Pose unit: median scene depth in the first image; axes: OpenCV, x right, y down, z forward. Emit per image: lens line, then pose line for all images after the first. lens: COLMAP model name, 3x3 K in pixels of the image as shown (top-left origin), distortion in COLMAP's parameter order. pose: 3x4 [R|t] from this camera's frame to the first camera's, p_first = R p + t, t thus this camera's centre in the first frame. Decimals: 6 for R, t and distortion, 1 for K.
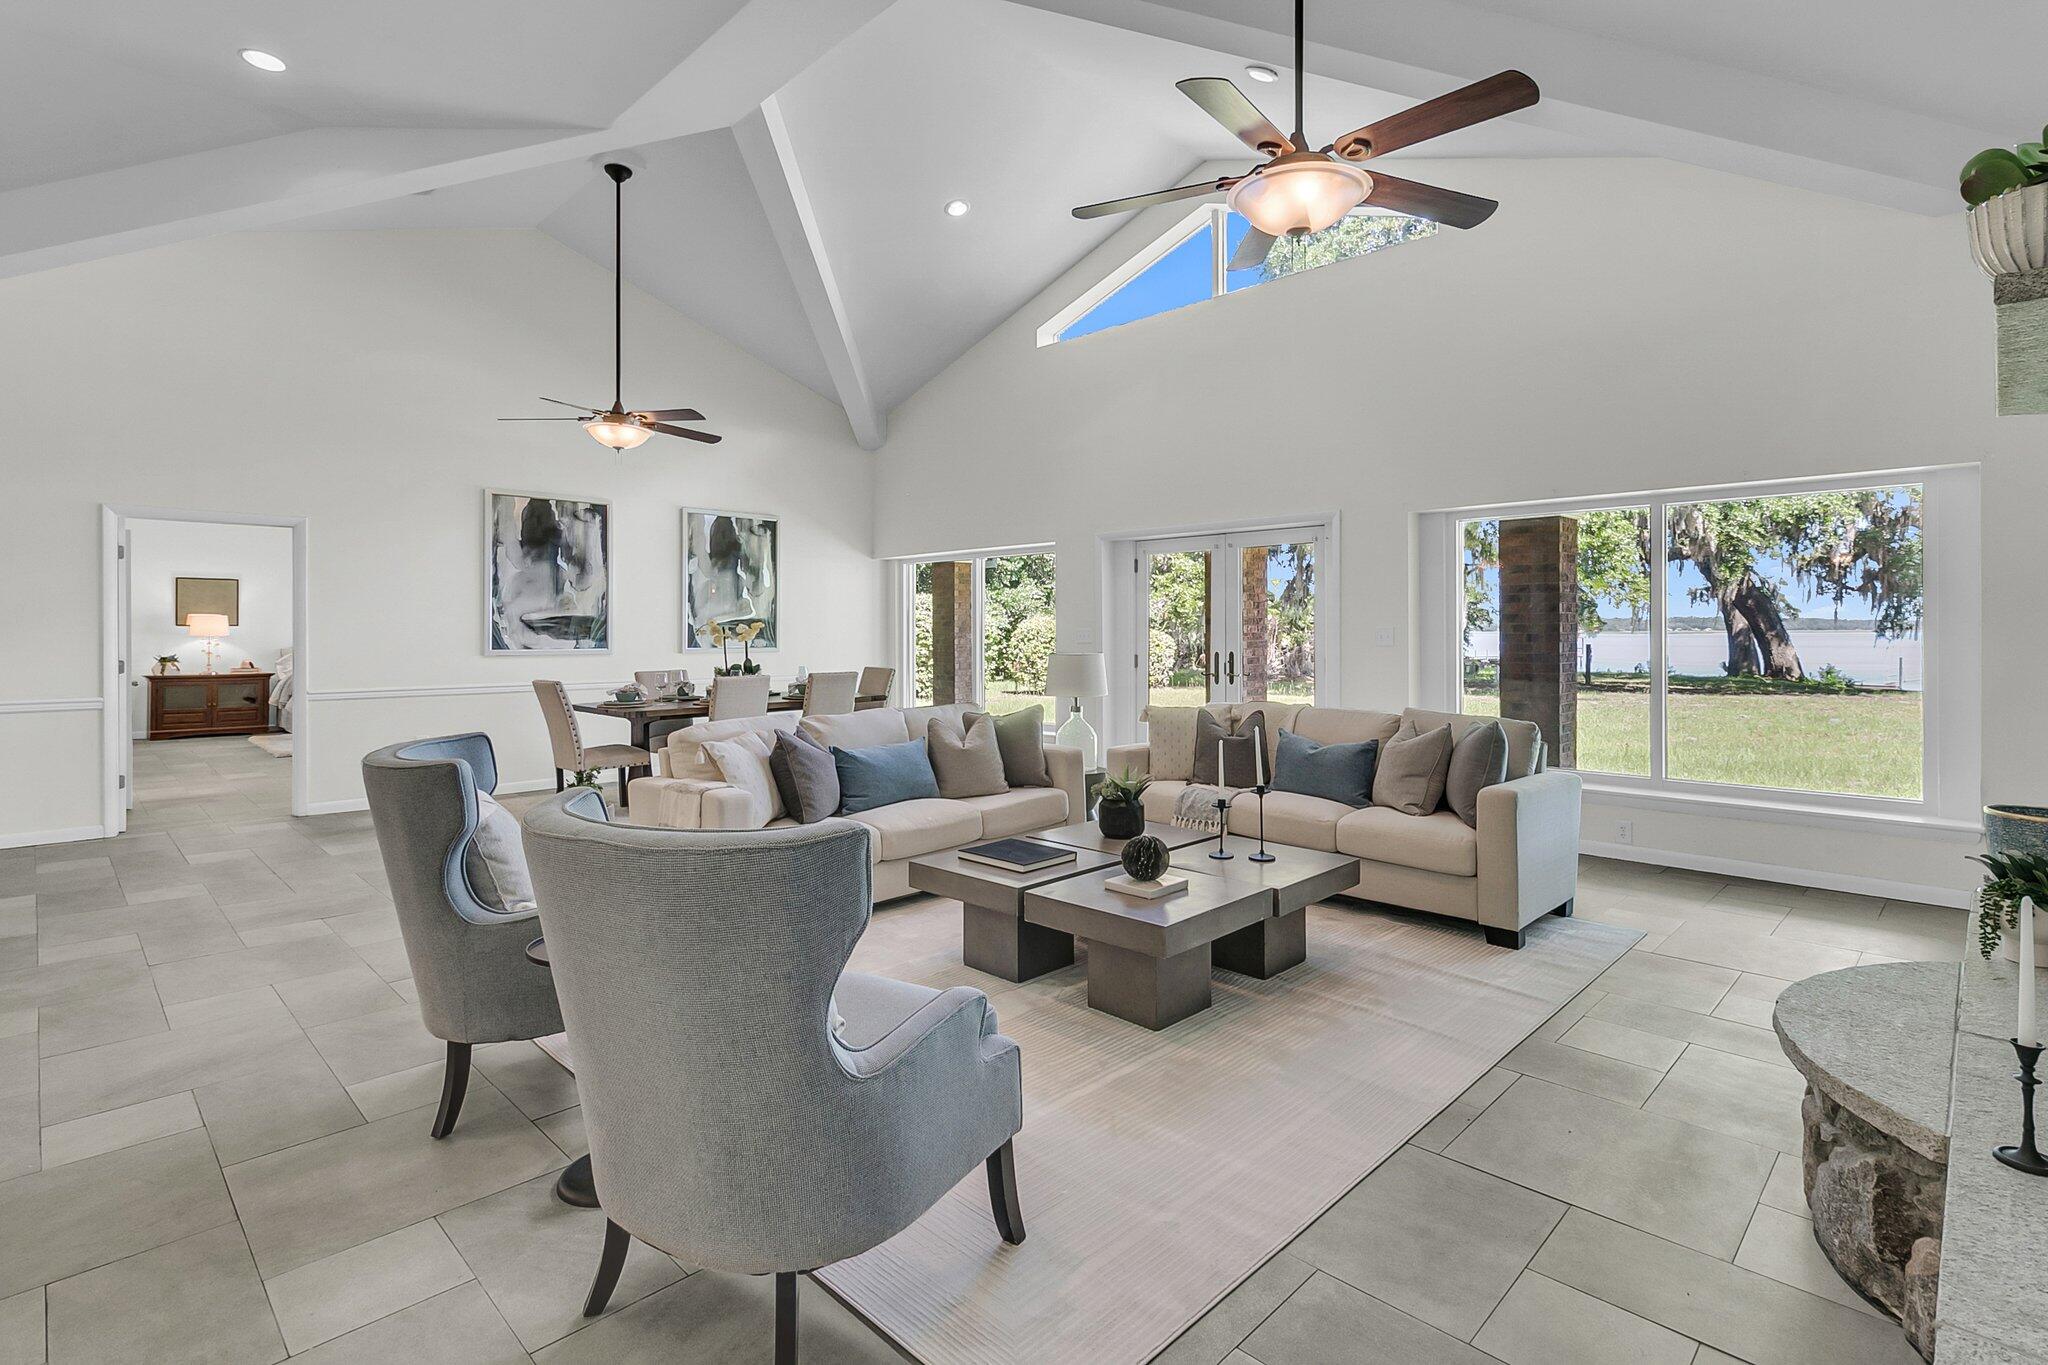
lens RADIAL K [[975.4, 0, 1044.7], [0, 975.4, 643.0], [0, 0, 1]] dist [0.002857, 0.000066]
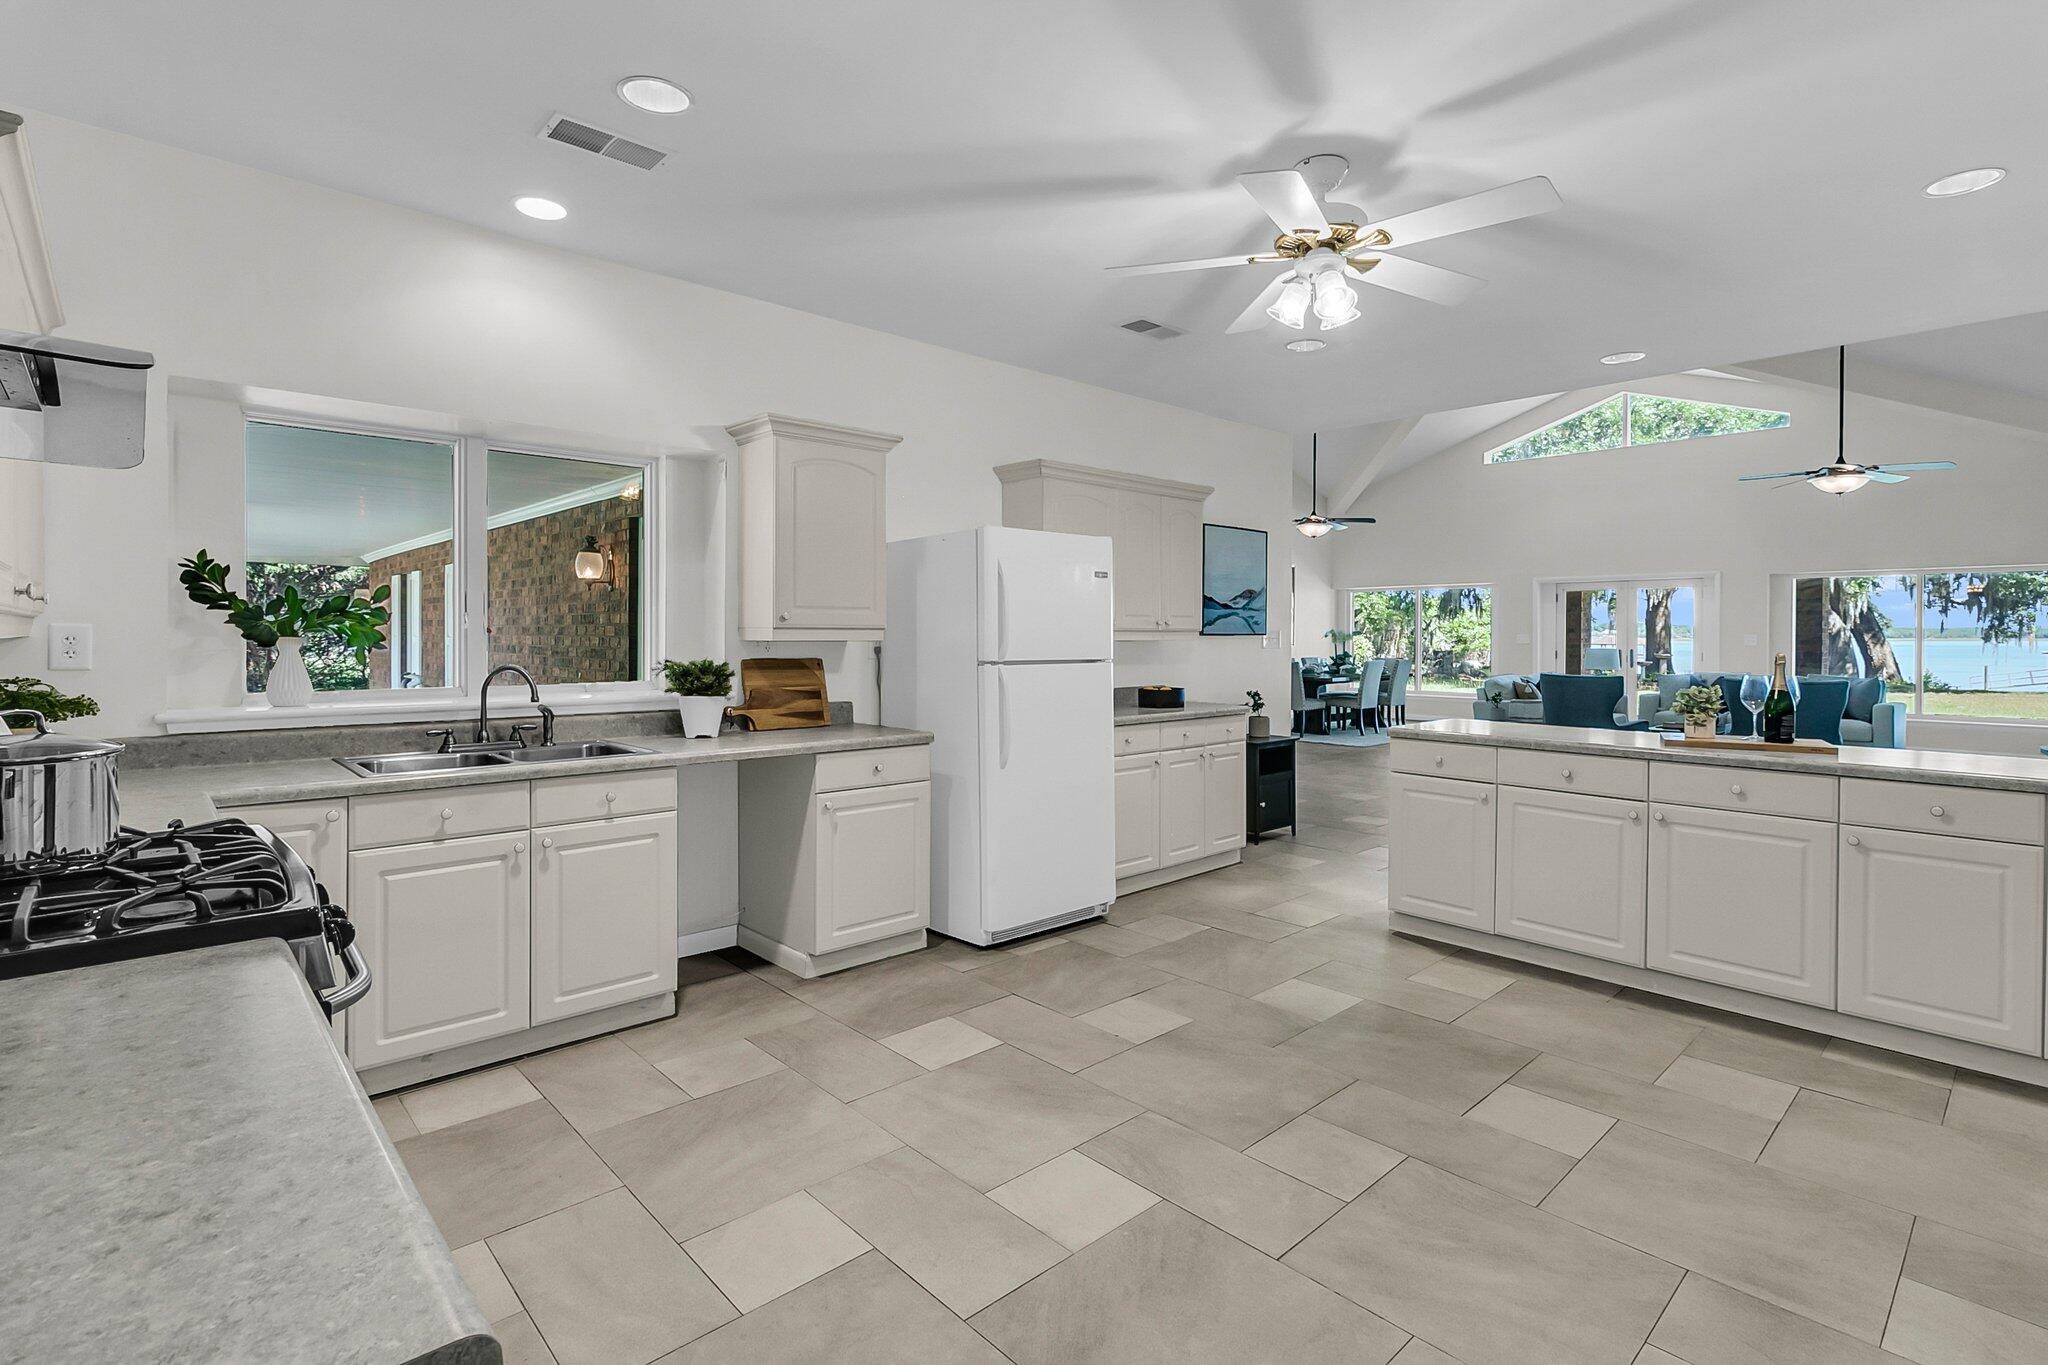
lens RADIAL K [[975.4, 0, 1039.9], [0, 975.4, 634.8], [0, 0, 1]] dist [0.002857, 0.000066]
pose [[0.999060, 0.001863, -0.043306, -0.719673], [-0.002518, 0.999883, -0.015065, 0.014140], [0.043273, 0.015160, 0.998948, -0.724247]]
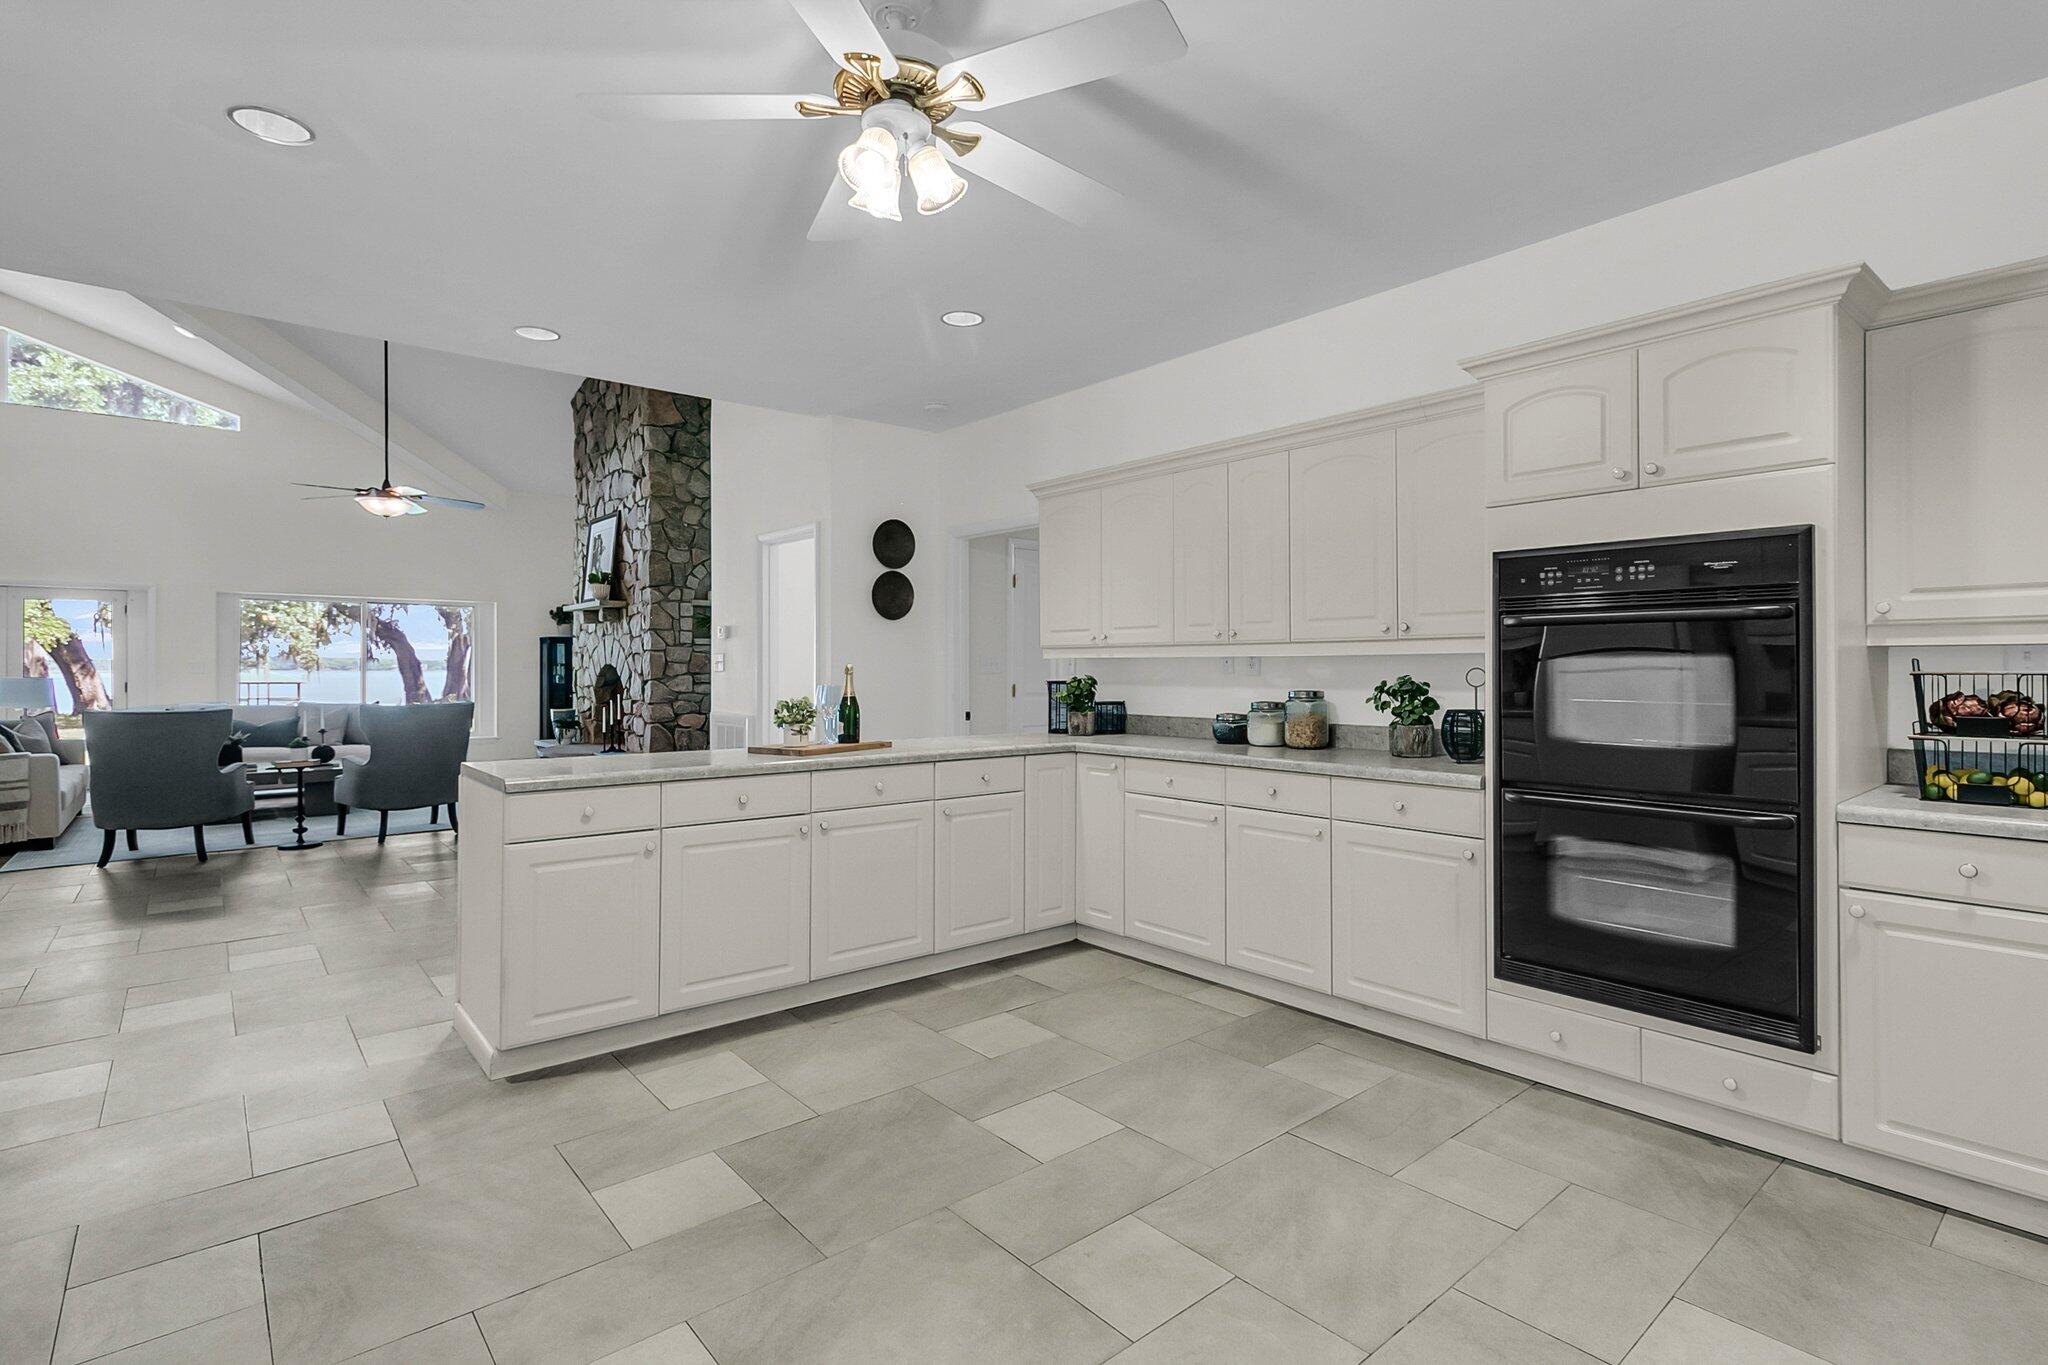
lens RADIAL K [[975.4, 0, 1043.8], [0, 975.4, 670.2], [0, 0, 1]] dist [0.002857, 0.000066]
pose [[0.087987, -0.002872, 0.996118, -0.885635], [0.016665, 0.999860, 0.001411, 0.018461], [-0.995982, 0.016476, 0.088022, -0.425846]]
